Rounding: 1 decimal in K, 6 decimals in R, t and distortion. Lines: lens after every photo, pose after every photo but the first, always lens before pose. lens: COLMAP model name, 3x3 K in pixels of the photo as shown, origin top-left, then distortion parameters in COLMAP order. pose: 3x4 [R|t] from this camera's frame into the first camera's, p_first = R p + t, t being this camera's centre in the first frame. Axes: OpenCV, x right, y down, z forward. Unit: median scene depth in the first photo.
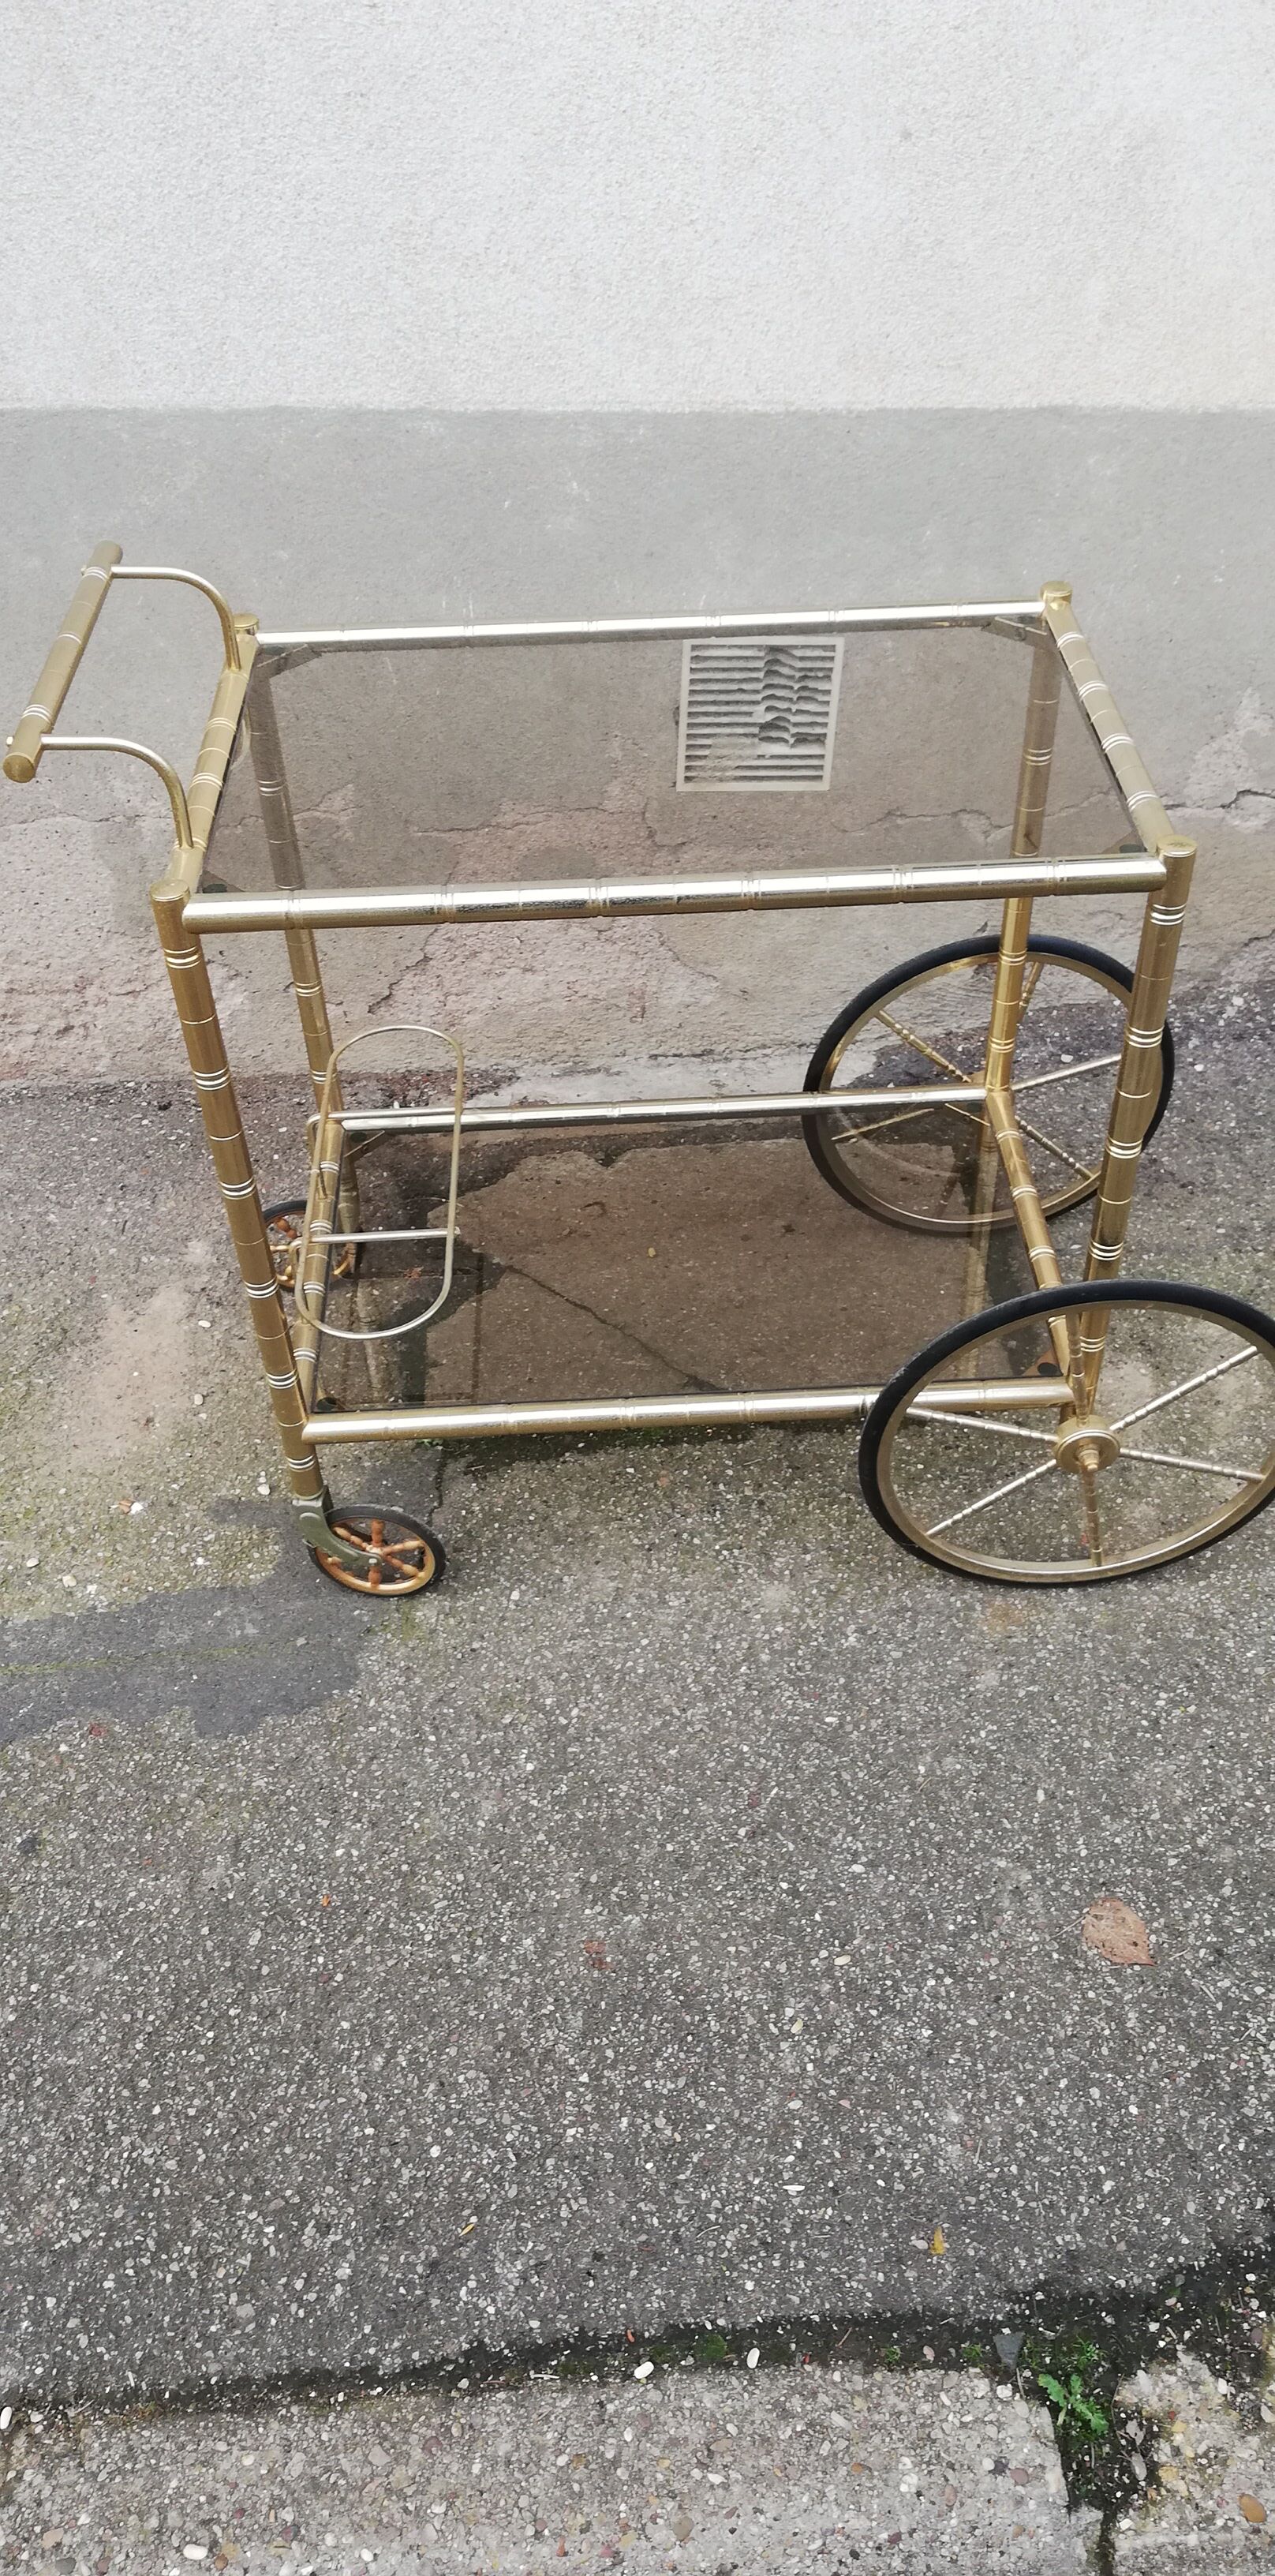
lens RADIAL K [[1975.9, 0, 644.7], [0, 1975.9, 1295.7], [0, 0, 1]] dist [0.040841, -0.066345]
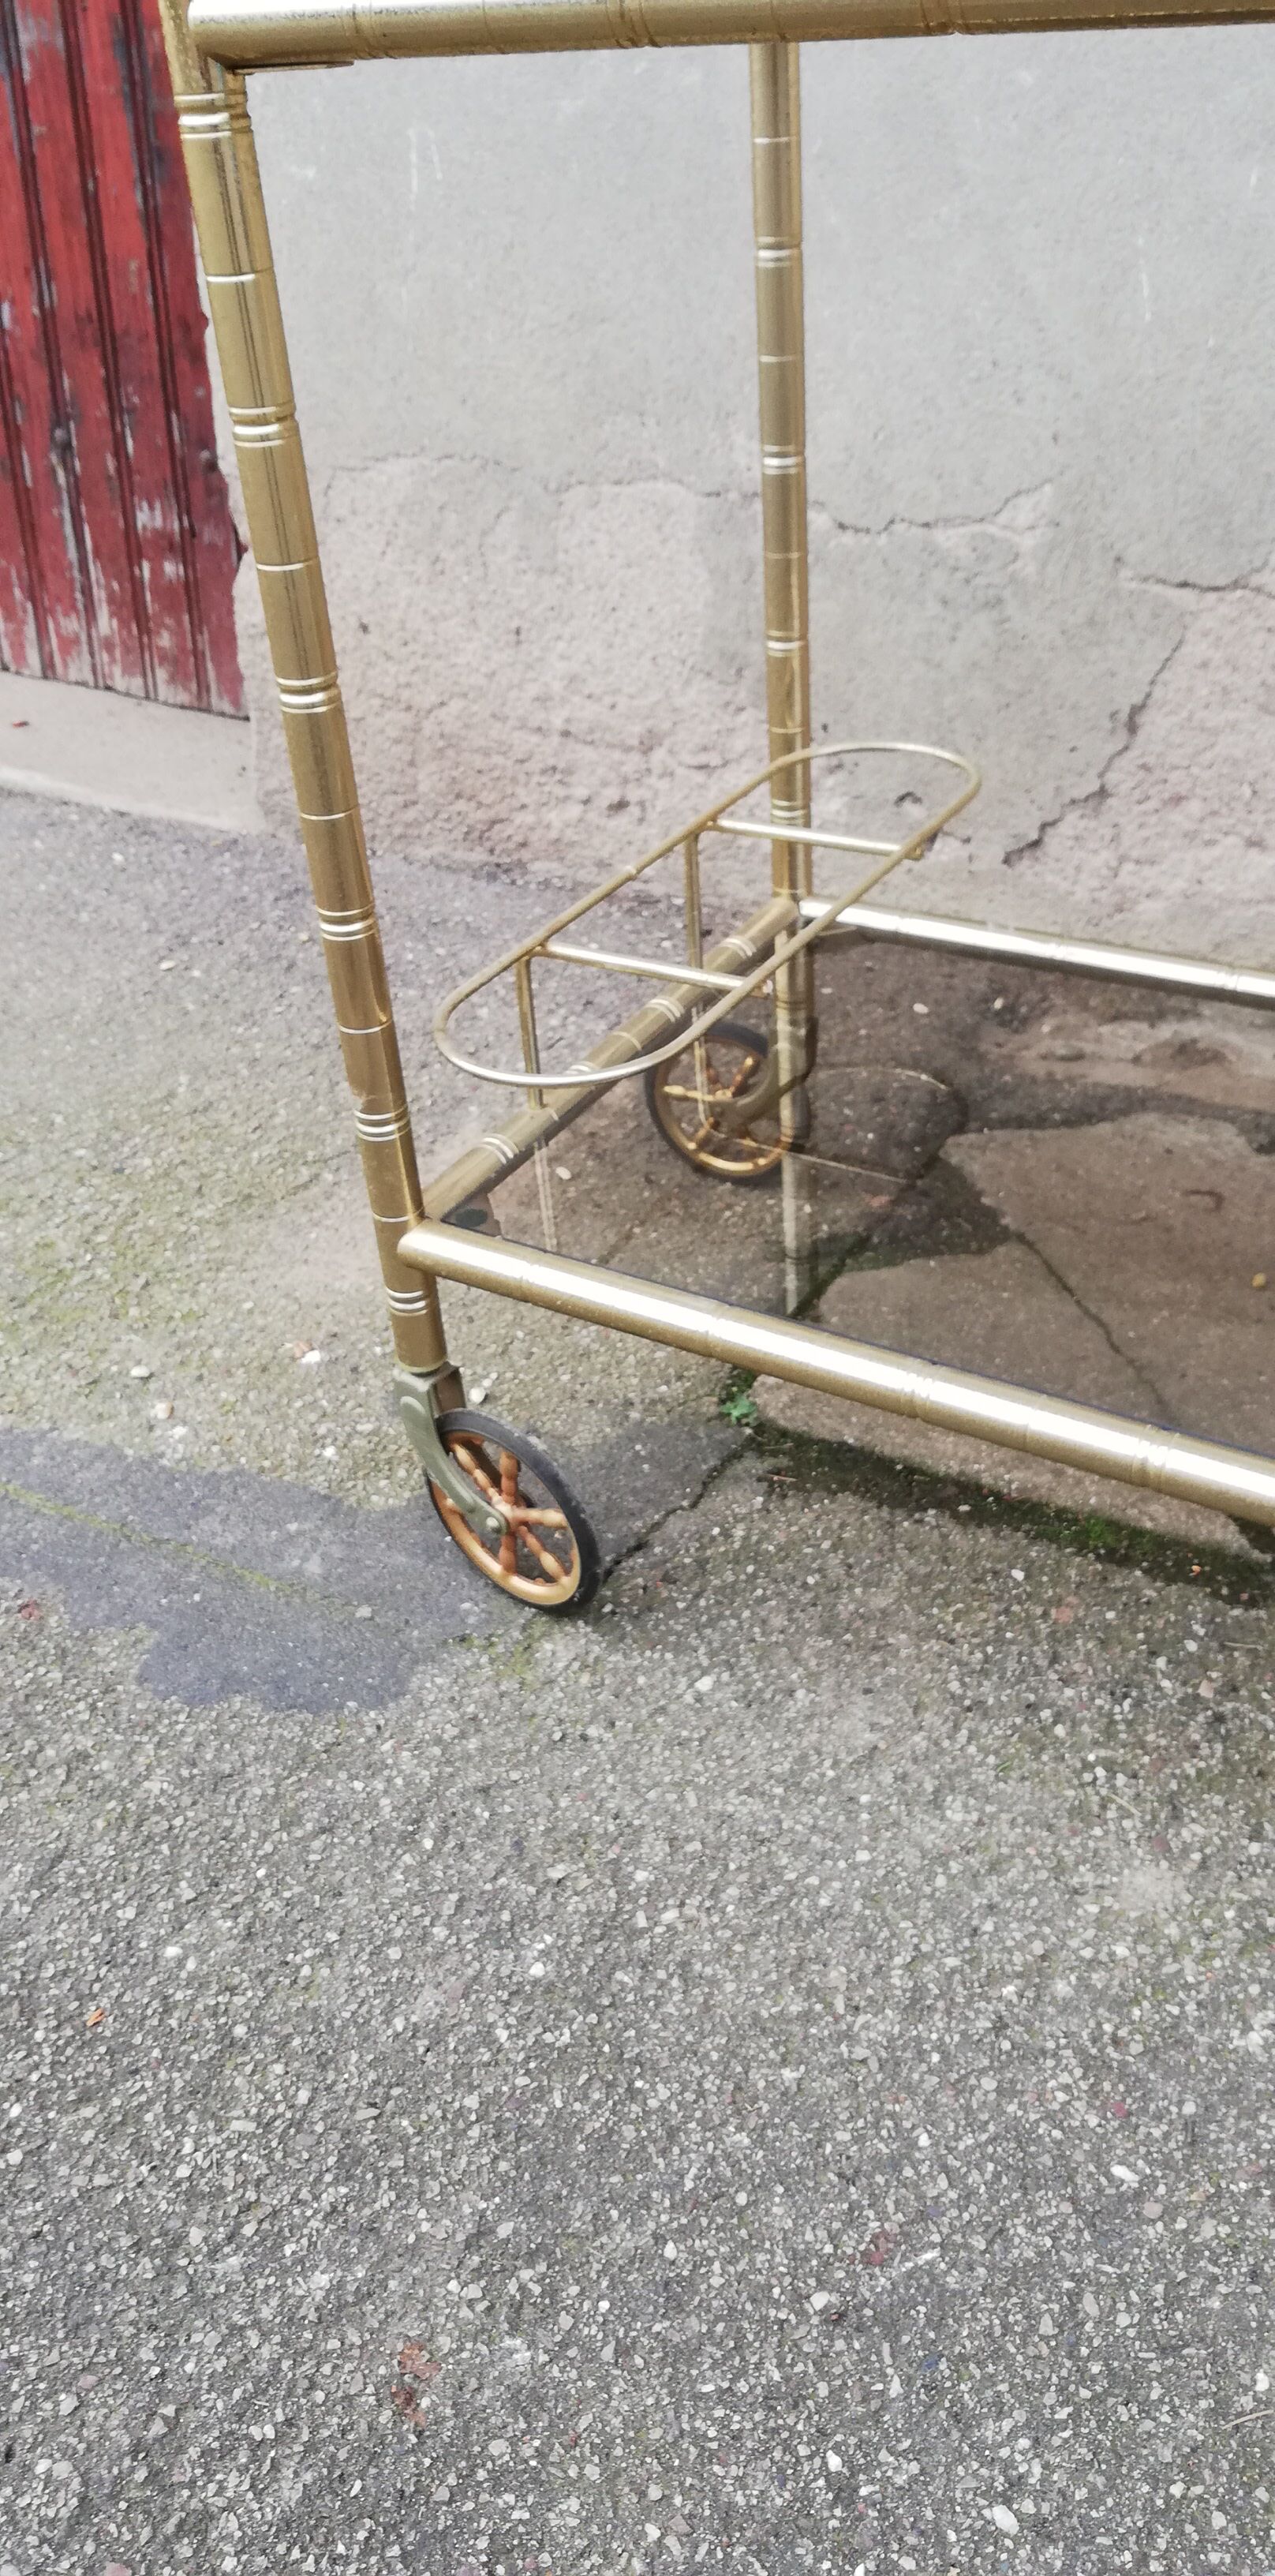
lens RADIAL K [[1975.9, 0, 634.9], [0, 1975.9, 1291.2], [0, 0, 1]] dist [0.040841, -0.066345]
pose [[0.833446, 0.290720, -0.469947, 0.159851], [-0.339611, 0.940341, -0.020579, 0.070724], [0.435927, 0.176750, 0.882455, 0.515881]]
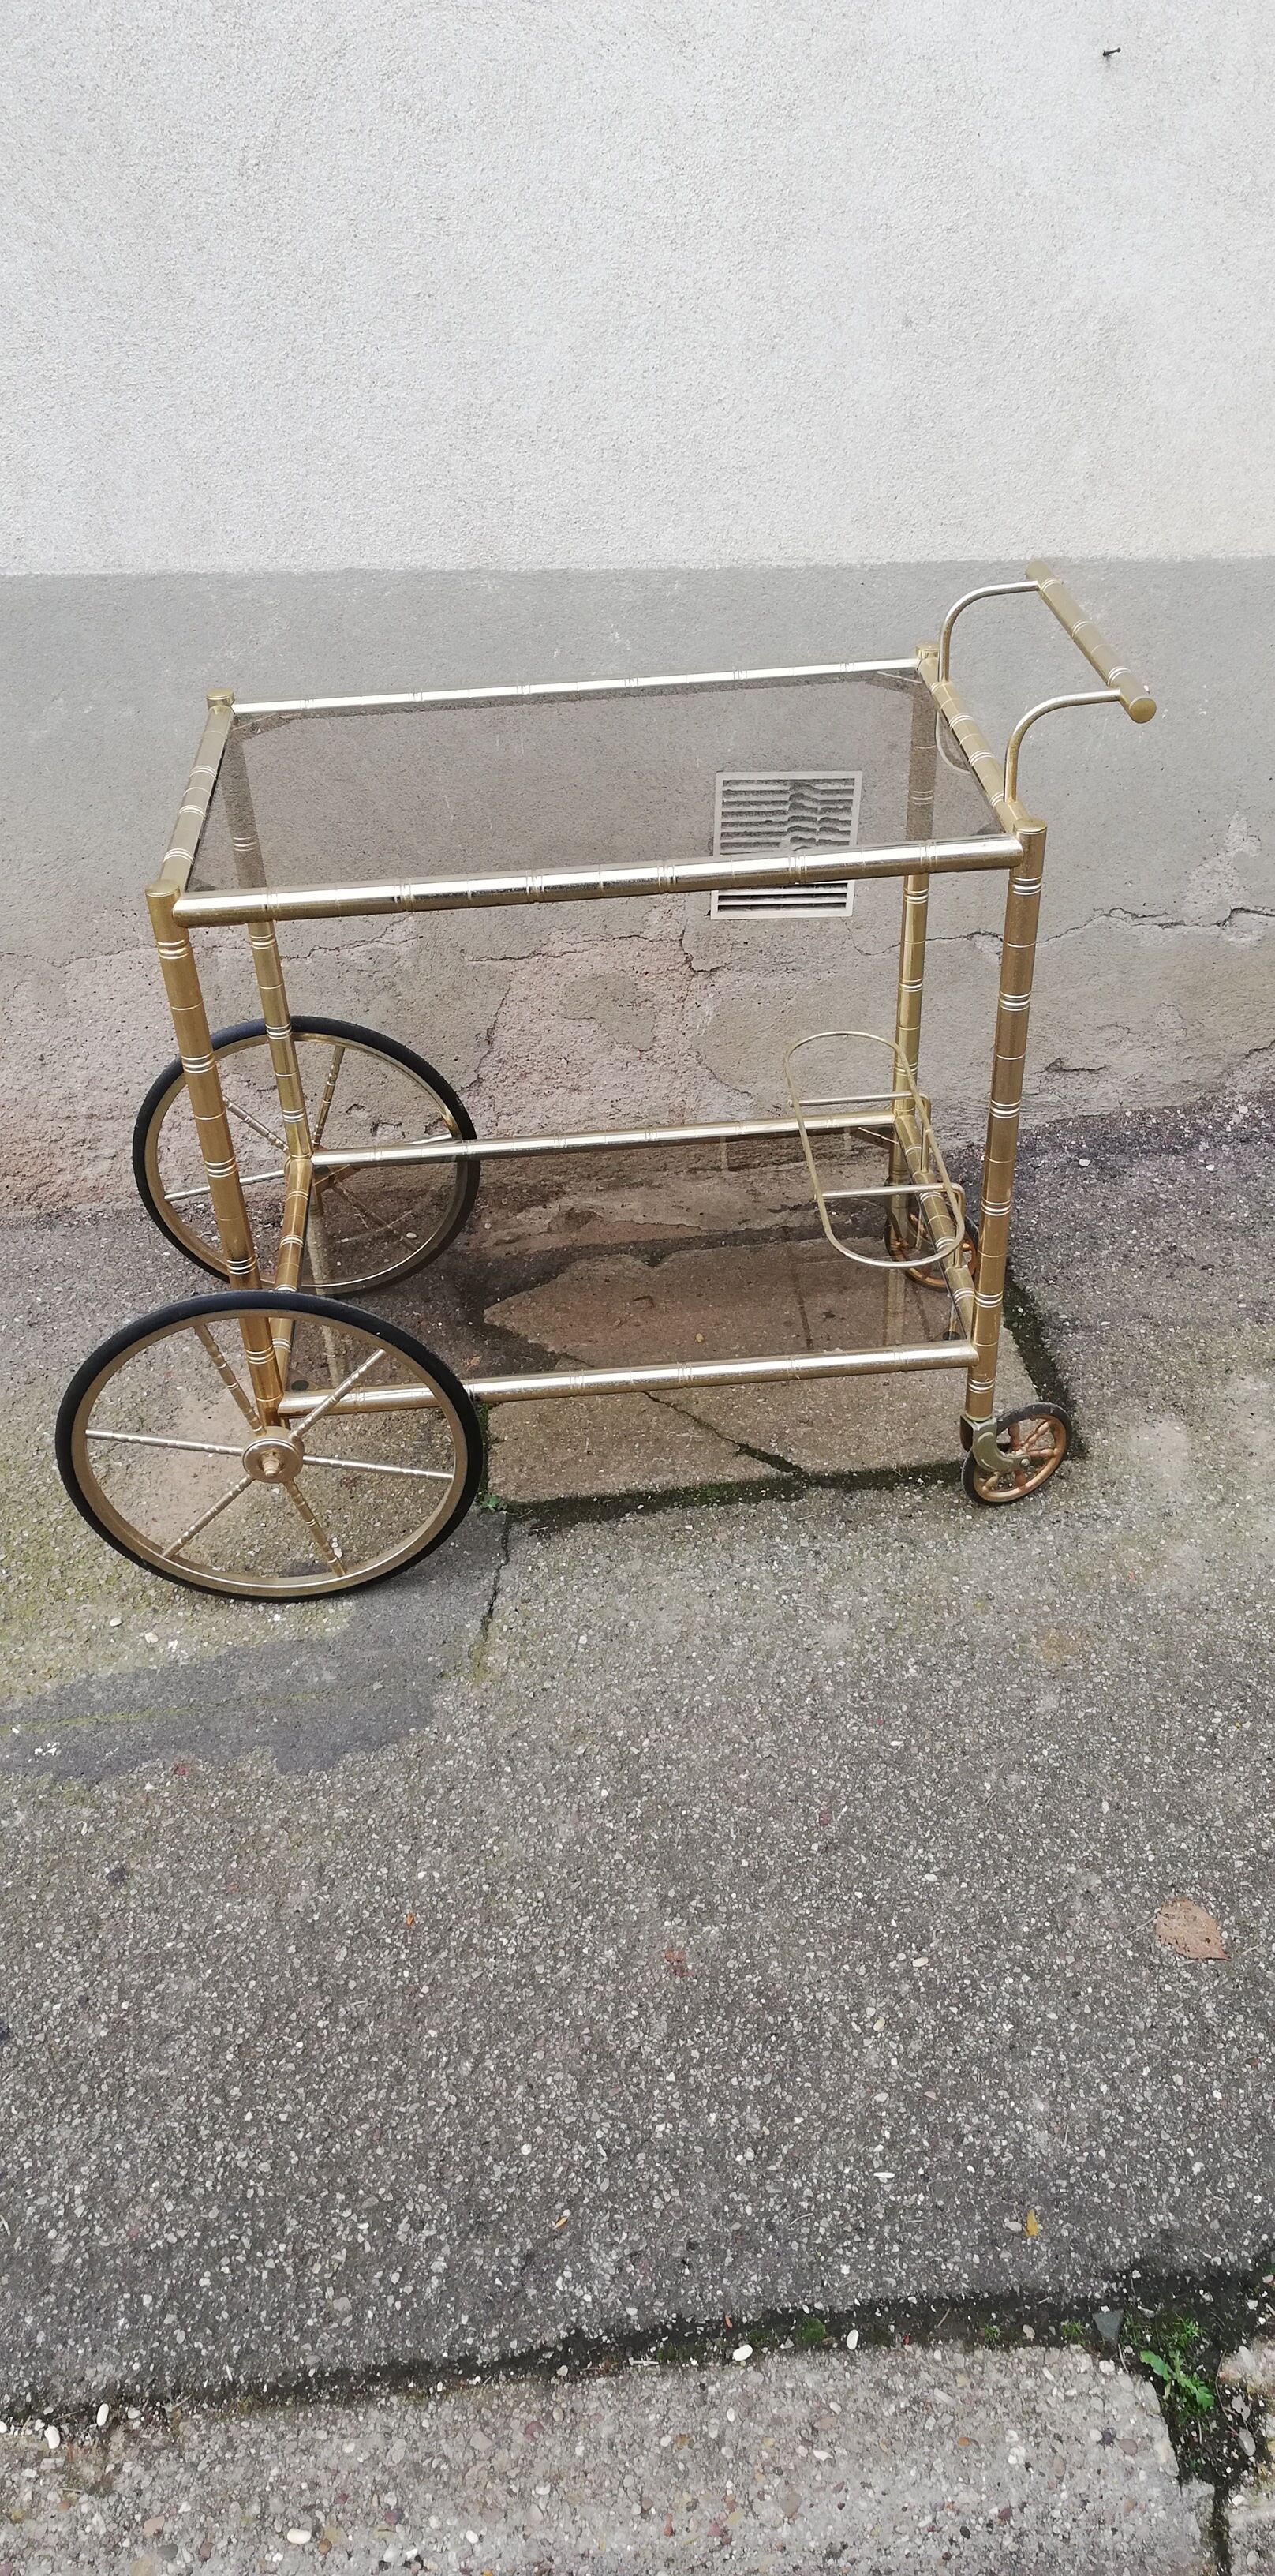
lens RADIAL K [[1975.9, 0, 646.5], [0, 1975.9, 1279.8], [0, 0, 1]] dist [0.040841, -0.066345]
pose [[0.999777, -0.021127, 0.000294, -0.031072], [0.020957, 0.989778, -0.141069, 0.120838], [0.002689, 0.141044, 0.990000, -0.050348]]
